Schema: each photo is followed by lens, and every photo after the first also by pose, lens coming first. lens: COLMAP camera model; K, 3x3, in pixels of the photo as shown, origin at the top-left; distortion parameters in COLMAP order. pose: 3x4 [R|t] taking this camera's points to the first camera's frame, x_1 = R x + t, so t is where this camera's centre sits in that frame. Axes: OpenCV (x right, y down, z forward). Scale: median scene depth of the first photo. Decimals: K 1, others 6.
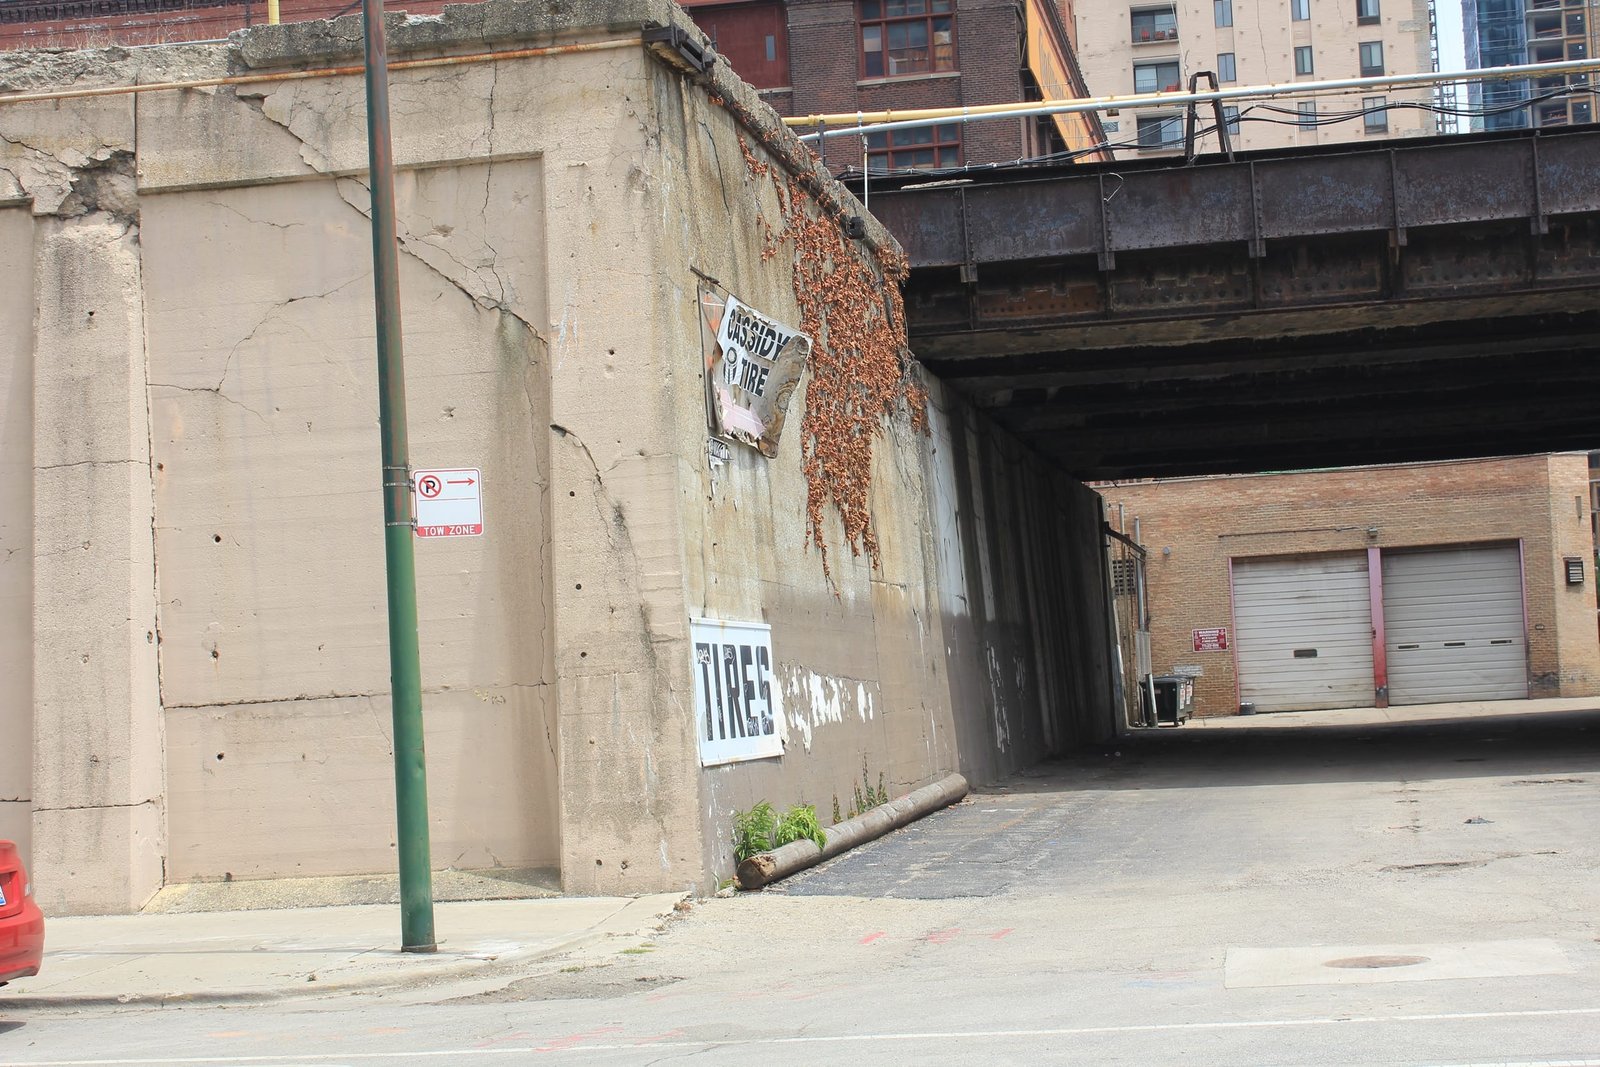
lens RADIAL K [[2695.9, 0, 800.0], [0, 2695.9, 533.5], [0, 0, 1]] dist [0.097949, -0.094426]
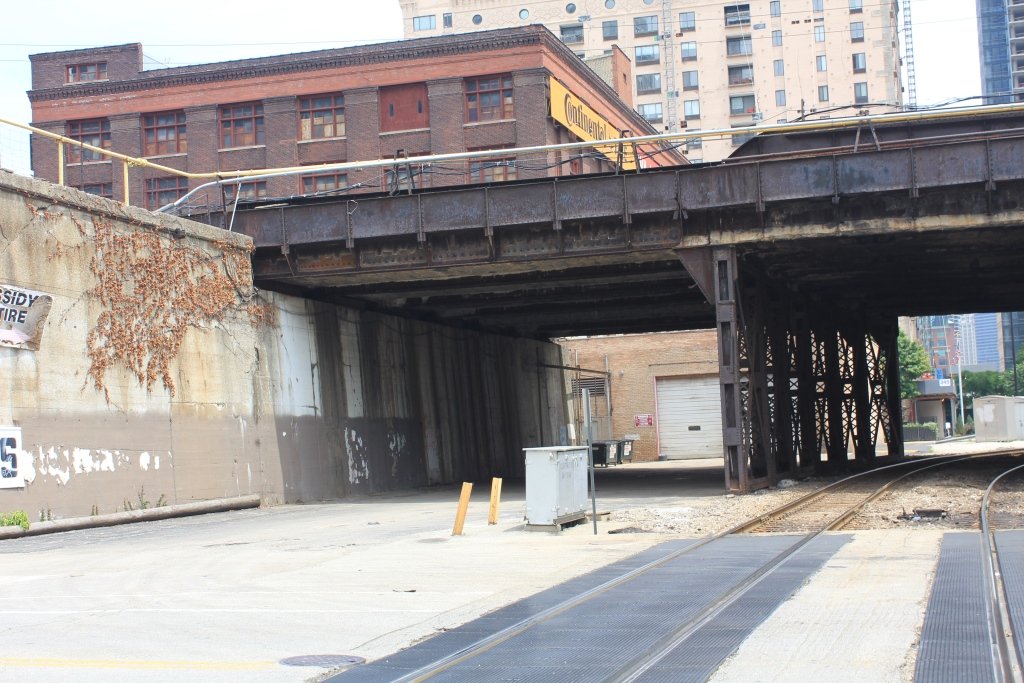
lens RADIAL K [[1531.1, 0, 487.0], [0, 1531.1, 362.2], [0, 0, 1]] dist [-0.040701, 0.127858]
pose [[0.989175, 0.004636, -0.146668, 0.377781], [-0.002919, 0.999925, 0.011919, -0.025234], [0.146713, -0.011362, 0.989114, -0.120246]]
